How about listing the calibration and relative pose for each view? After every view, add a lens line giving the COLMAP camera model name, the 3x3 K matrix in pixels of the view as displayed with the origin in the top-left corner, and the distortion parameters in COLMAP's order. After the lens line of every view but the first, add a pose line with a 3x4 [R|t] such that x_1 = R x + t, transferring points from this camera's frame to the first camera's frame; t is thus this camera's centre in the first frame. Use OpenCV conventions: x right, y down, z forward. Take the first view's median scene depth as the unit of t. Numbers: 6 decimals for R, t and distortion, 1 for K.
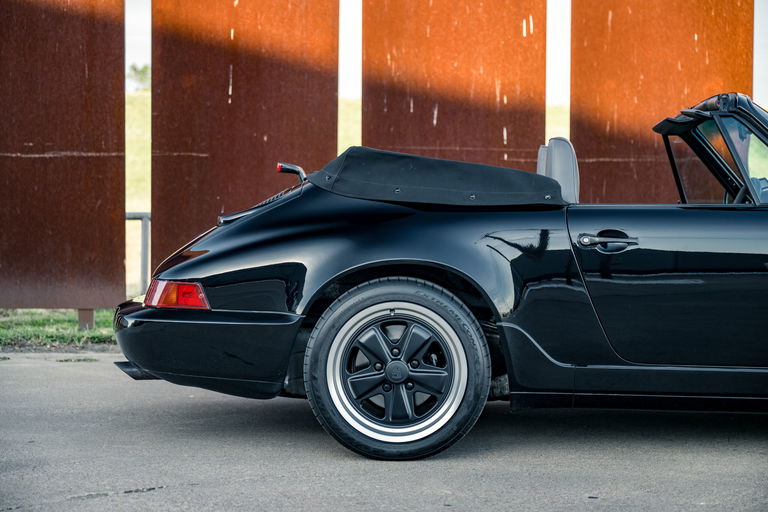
lens RADIAL K [[1366.3, 0, 423.9], [0, 1366.3, 241.4], [0, 0, 1]] dist [0.017958, -0.011936]
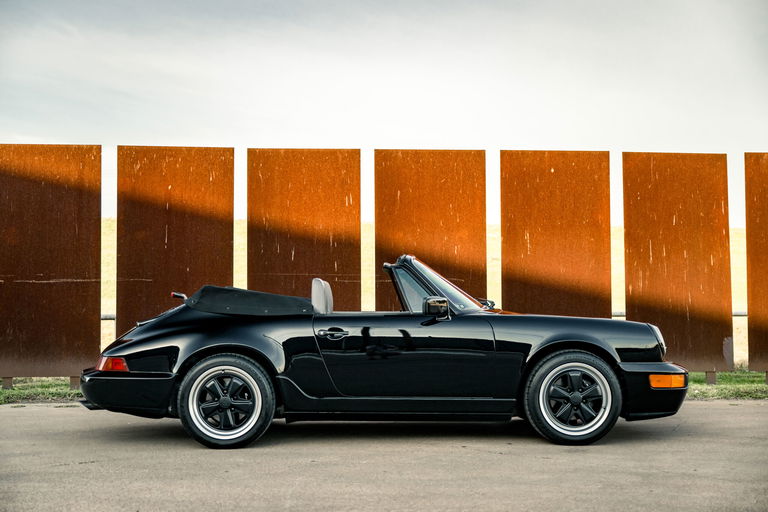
lens RADIAL K [[984.9, 0, 384.0], [0, 984.9, 256.0], [0, 0, 1]] dist [0.001756, 0.036098]
pose [[0.998787, -0.008666, 0.048464, 0.130508], [0.012193, 0.997259, -0.072973, -0.006261], [-0.047699, 0.073475, 0.996156, -0.390390]]
